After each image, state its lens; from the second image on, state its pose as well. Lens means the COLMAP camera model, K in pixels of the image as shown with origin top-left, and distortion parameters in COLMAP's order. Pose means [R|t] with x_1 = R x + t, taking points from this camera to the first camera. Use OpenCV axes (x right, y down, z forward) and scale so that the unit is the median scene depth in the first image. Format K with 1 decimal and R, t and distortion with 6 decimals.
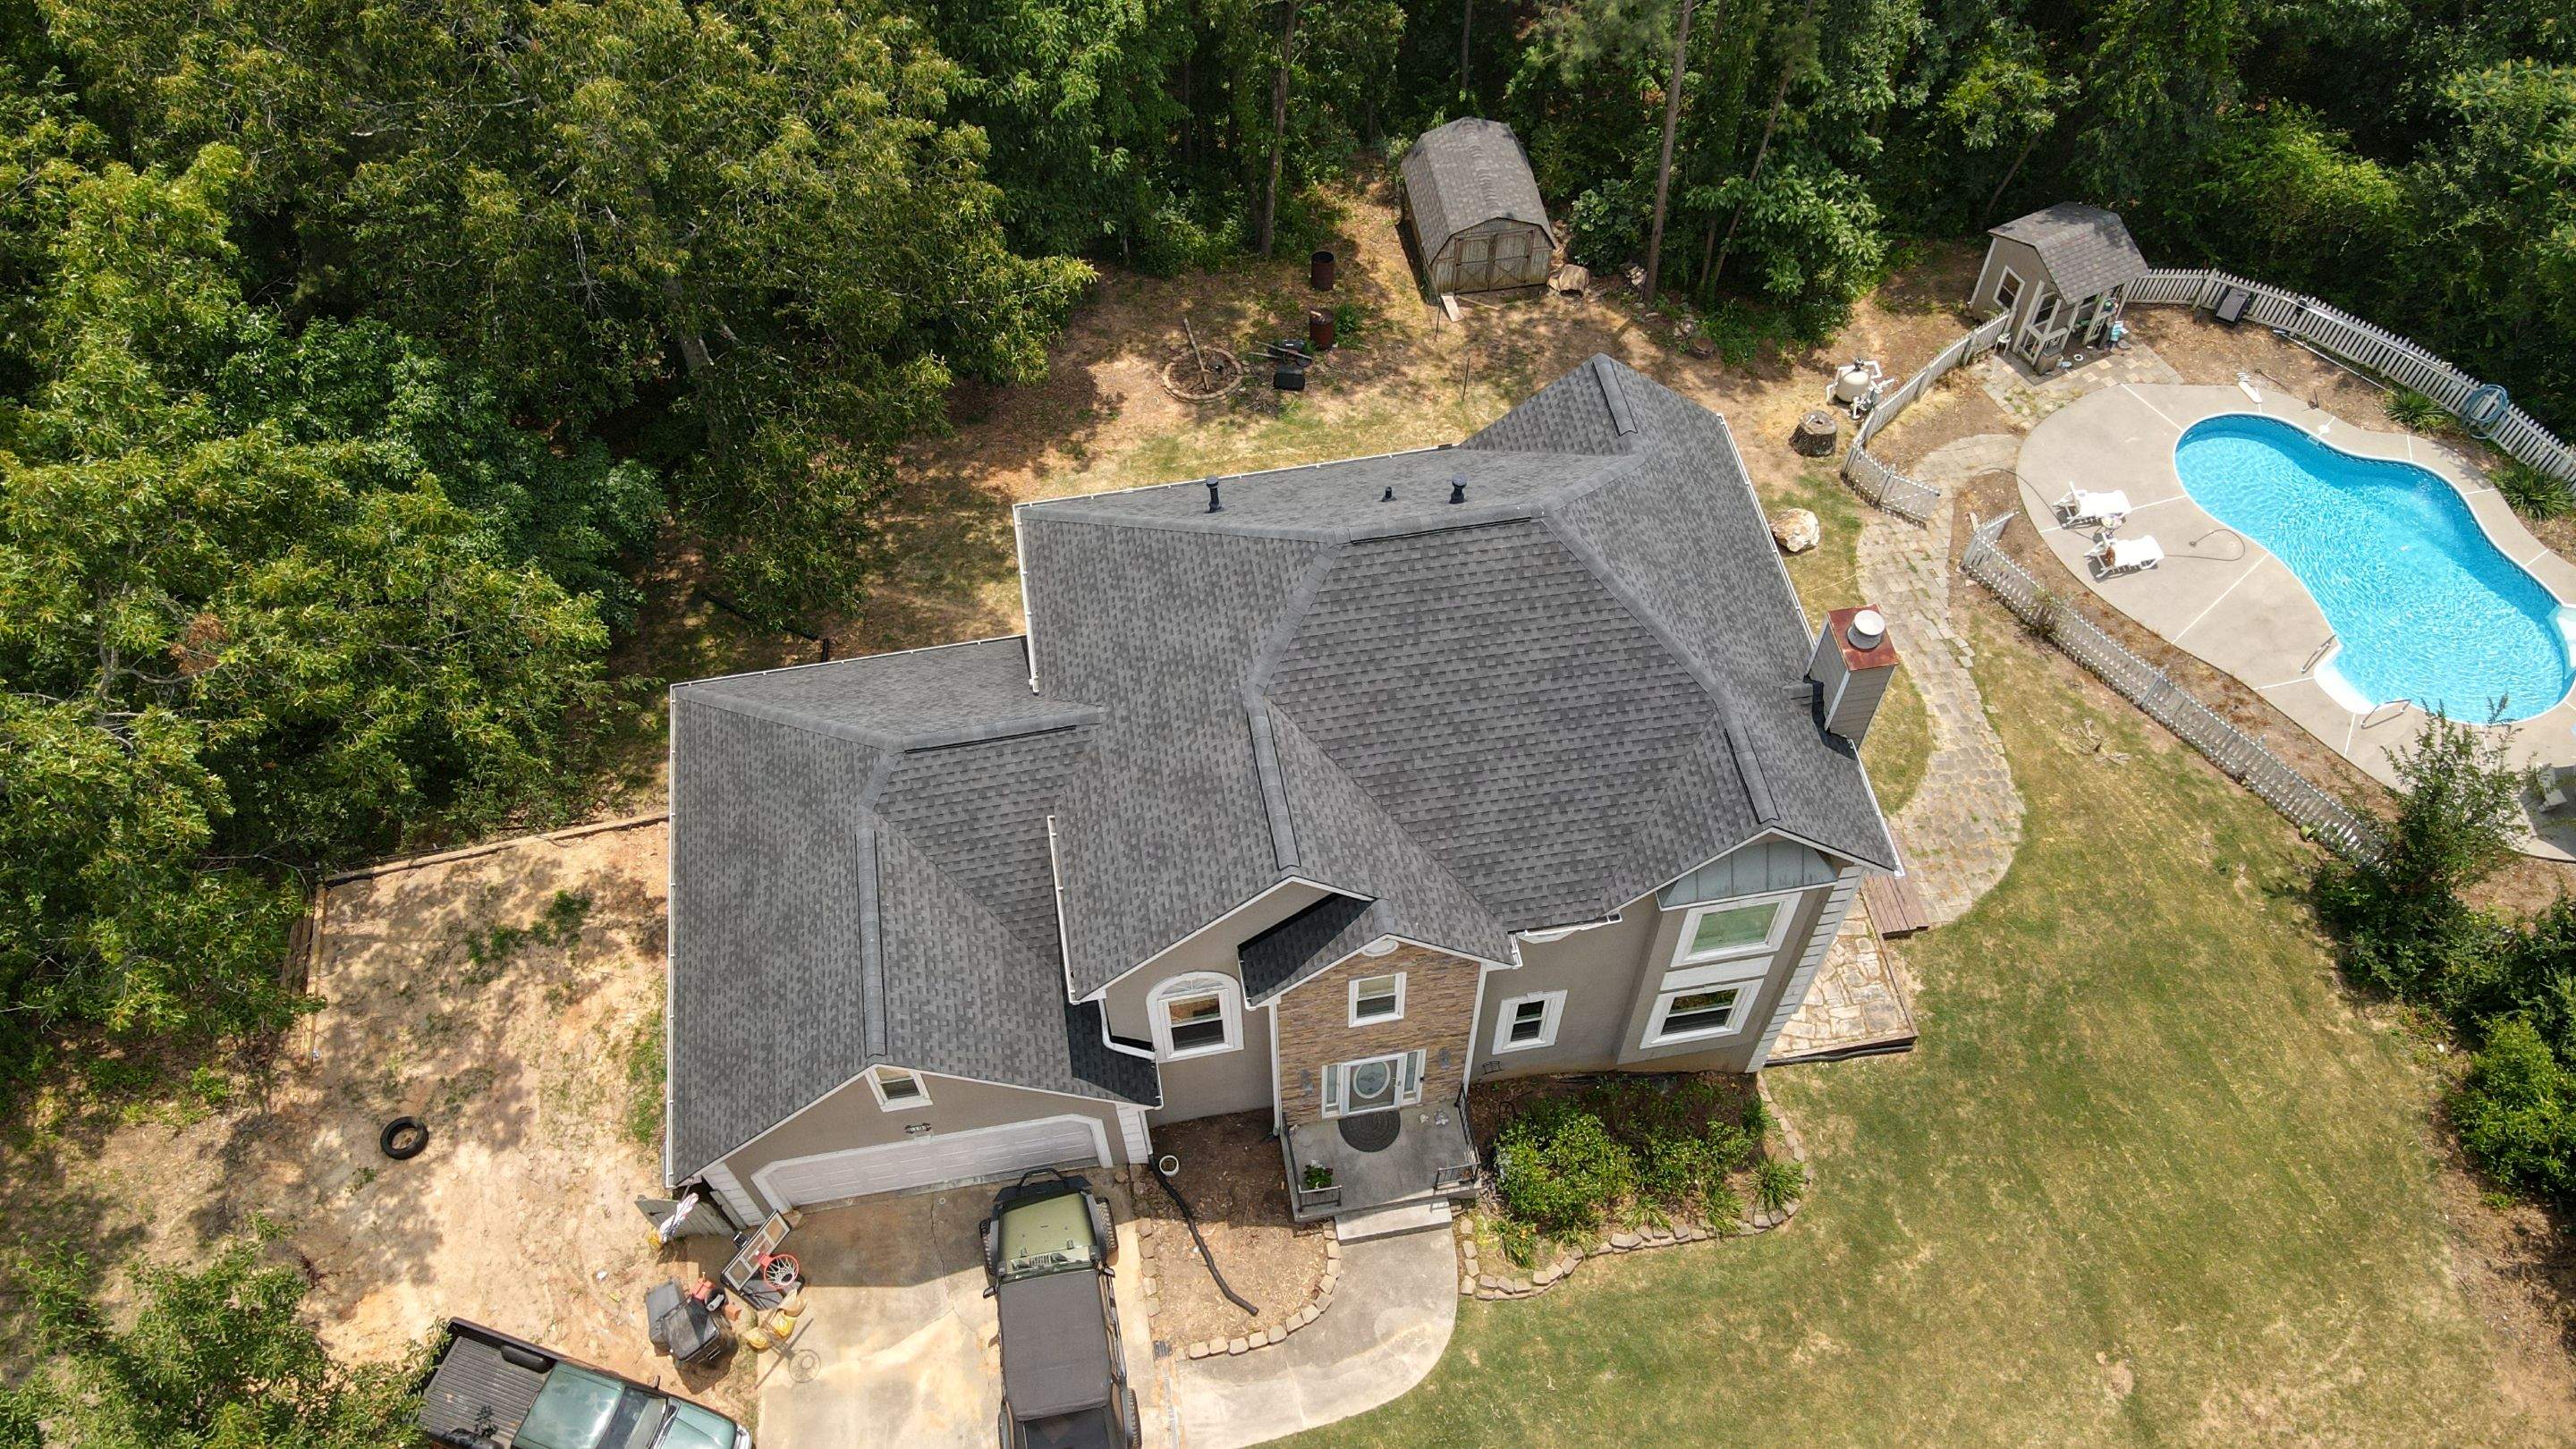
lens RADIAL K [[1911.1, 0, 1283.9], [0, 1911.1, 705.1], [0, 0, 1]] dist [0.008112, 0.013259]
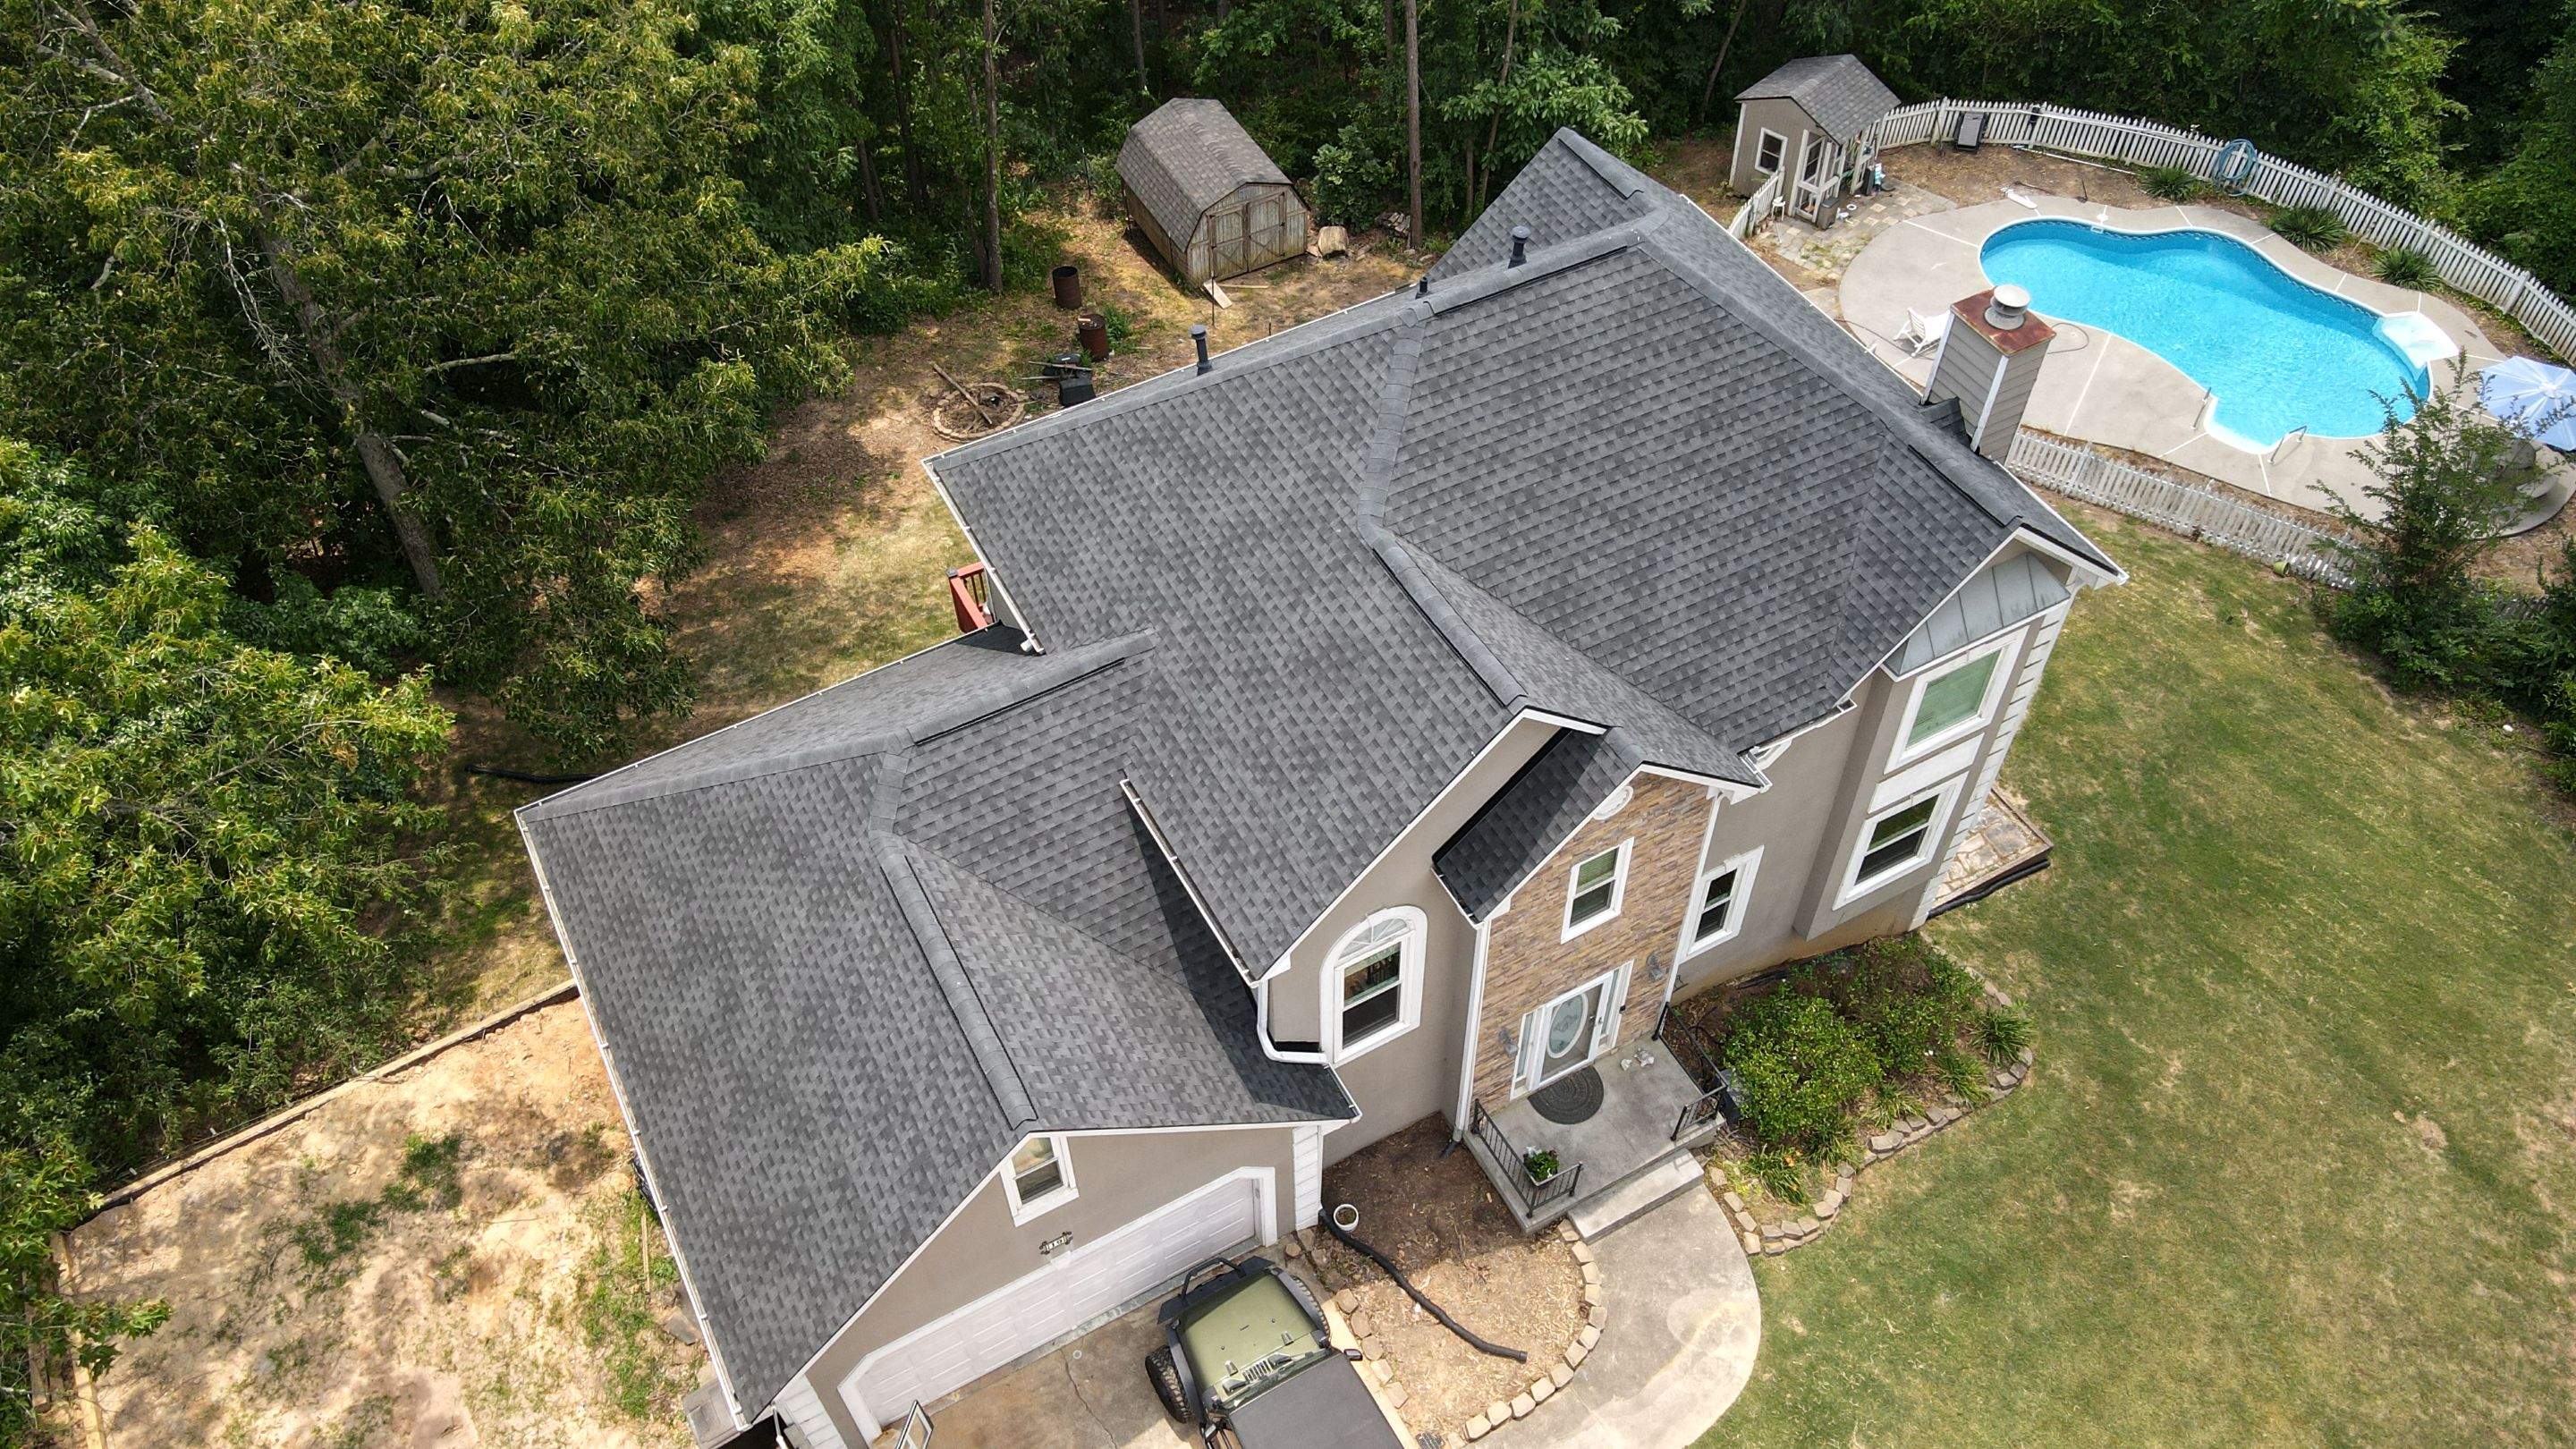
lens RADIAL K [[1911.1, 0, 1283.9], [0, 1911.1, 705.1], [0, 0, 1]] dist [0.008112, 0.013259]
pose [[0.945542, -0.249013, 0.209626, -0.193277], [0.271025, 0.958957, -0.083349, 0.099423], [-0.180267, 0.135624, 0.974223, 0.223034]]
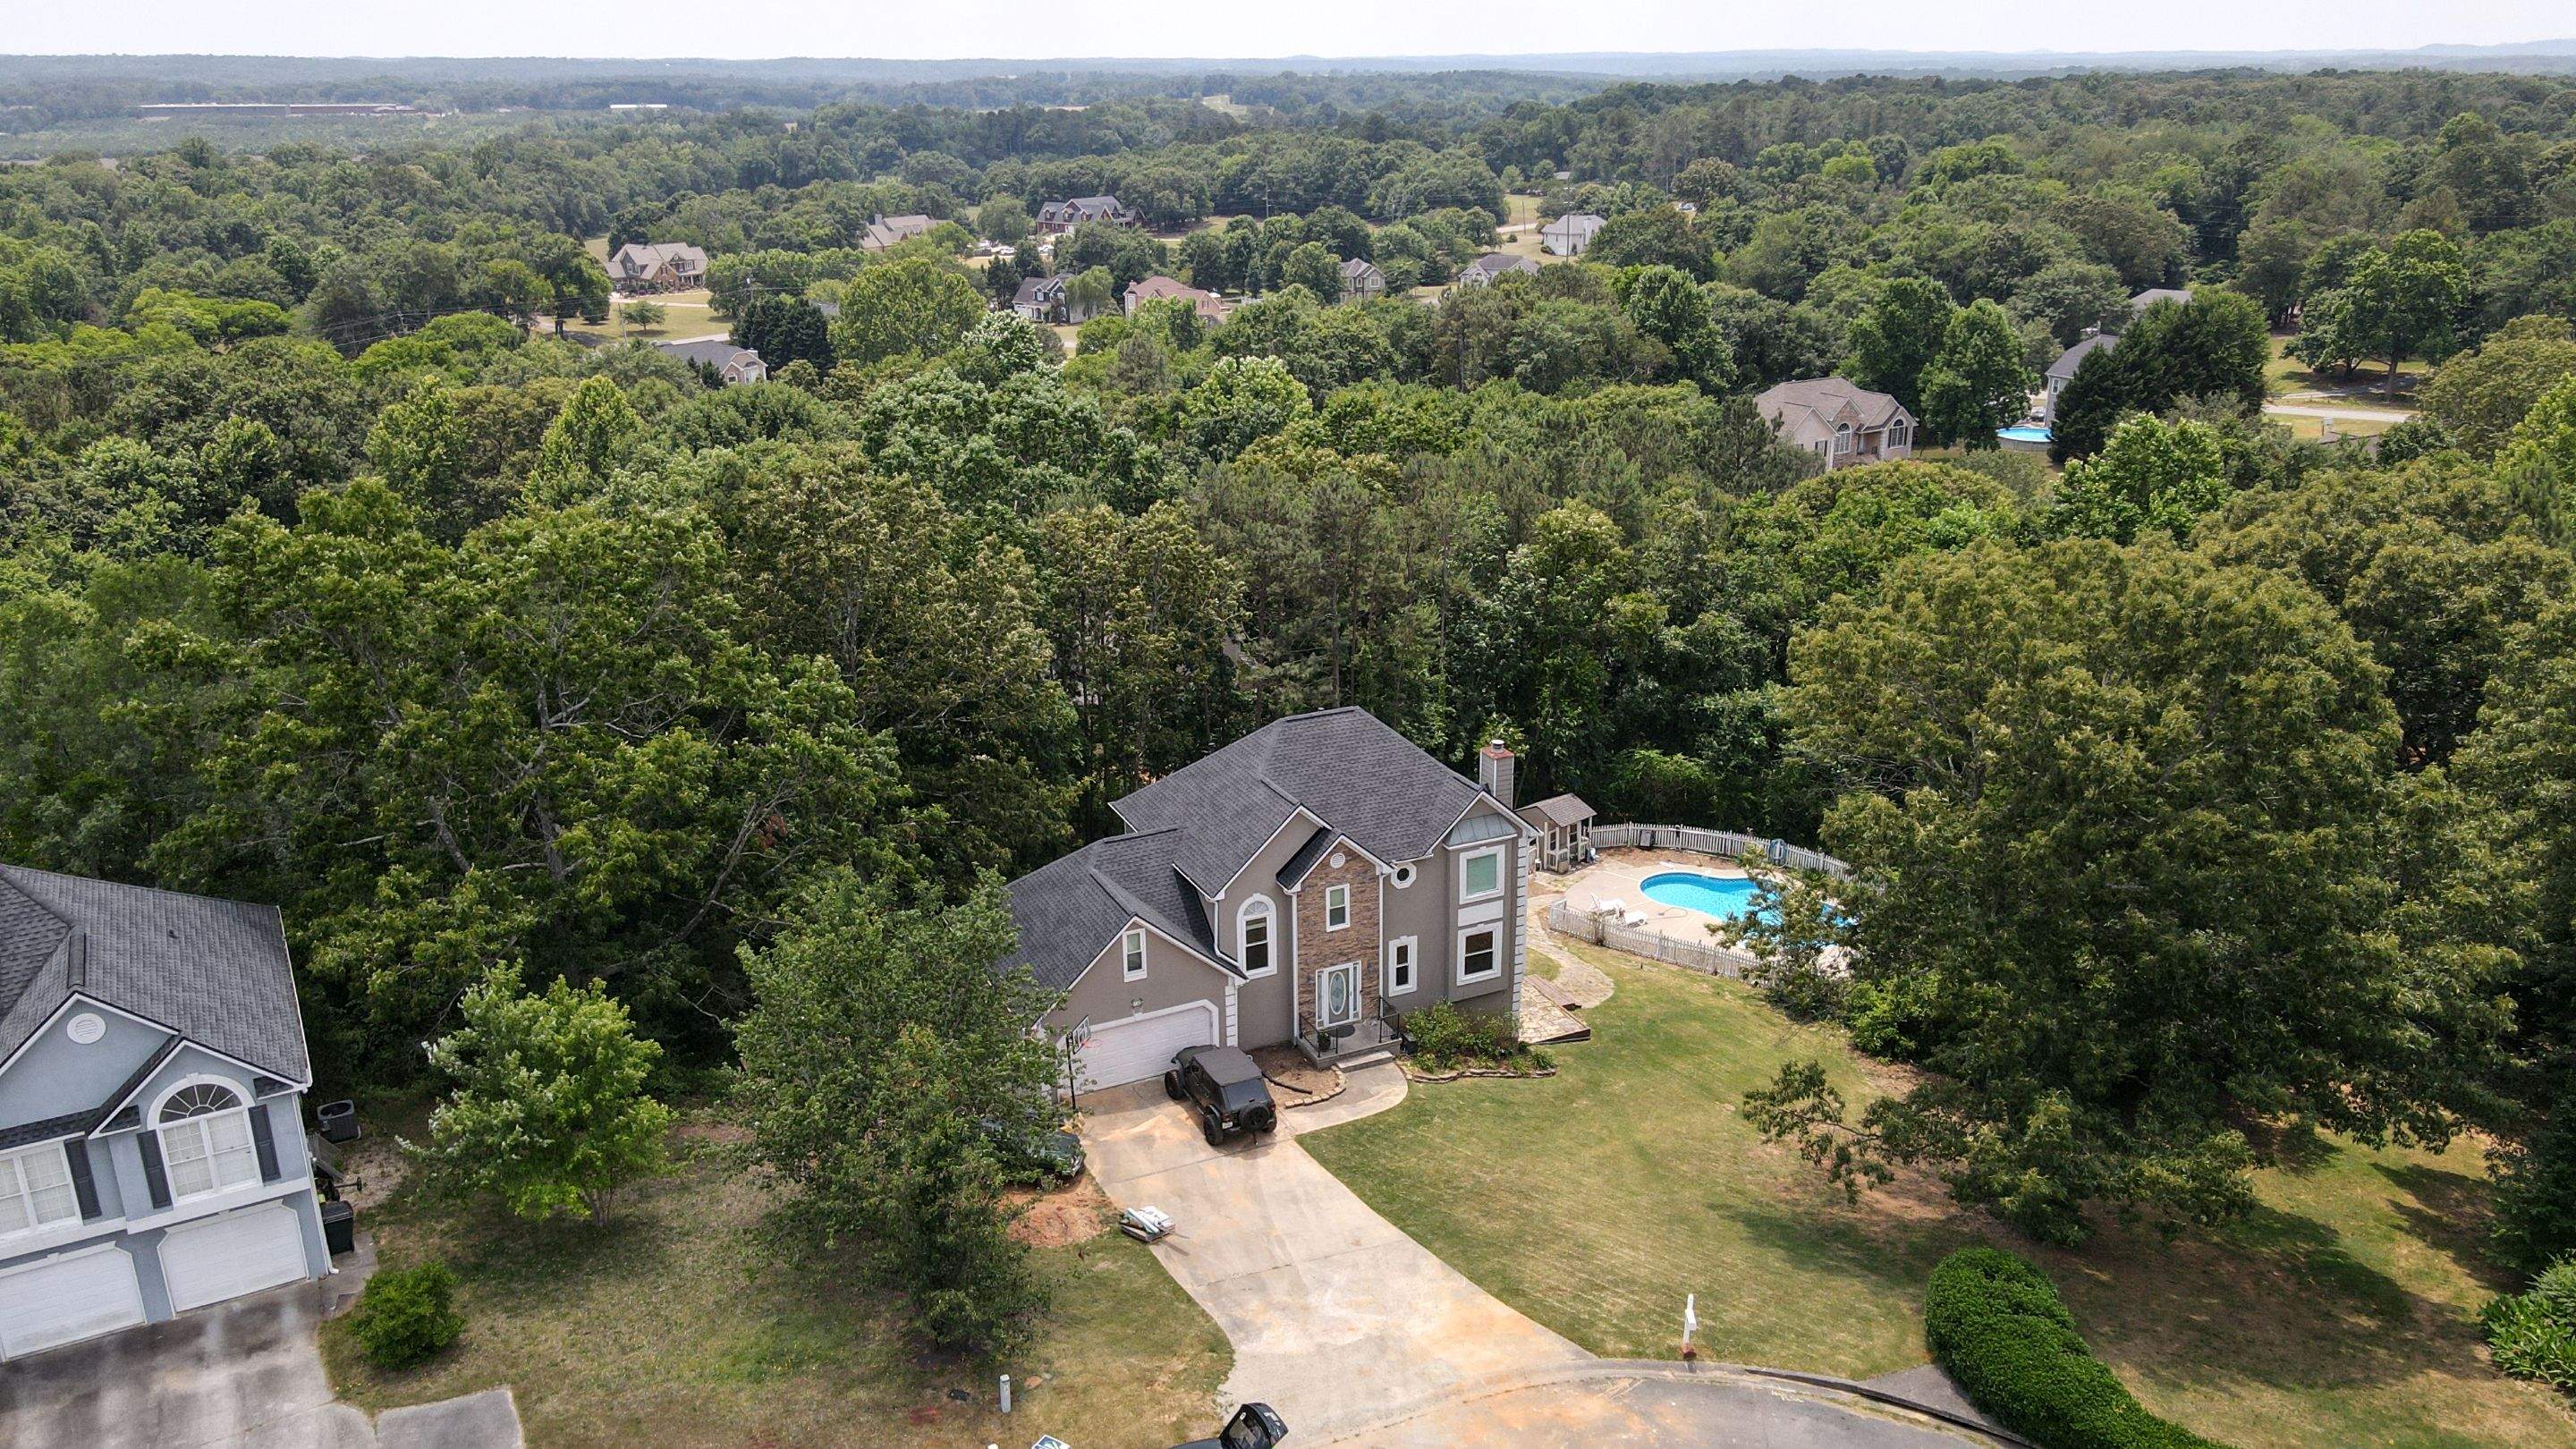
lens RADIAL K [[1911.1, 0, 1283.9], [0, 1911.1, 705.1], [0, 0, 1]] dist [0.008112, 0.013259]
pose [[0.963057, -0.083099, 0.256157, -0.492591], [0.221477, 0.785524, -0.577841, 1.089782], [-0.153200, 0.613226, 0.774909, -0.741259]]
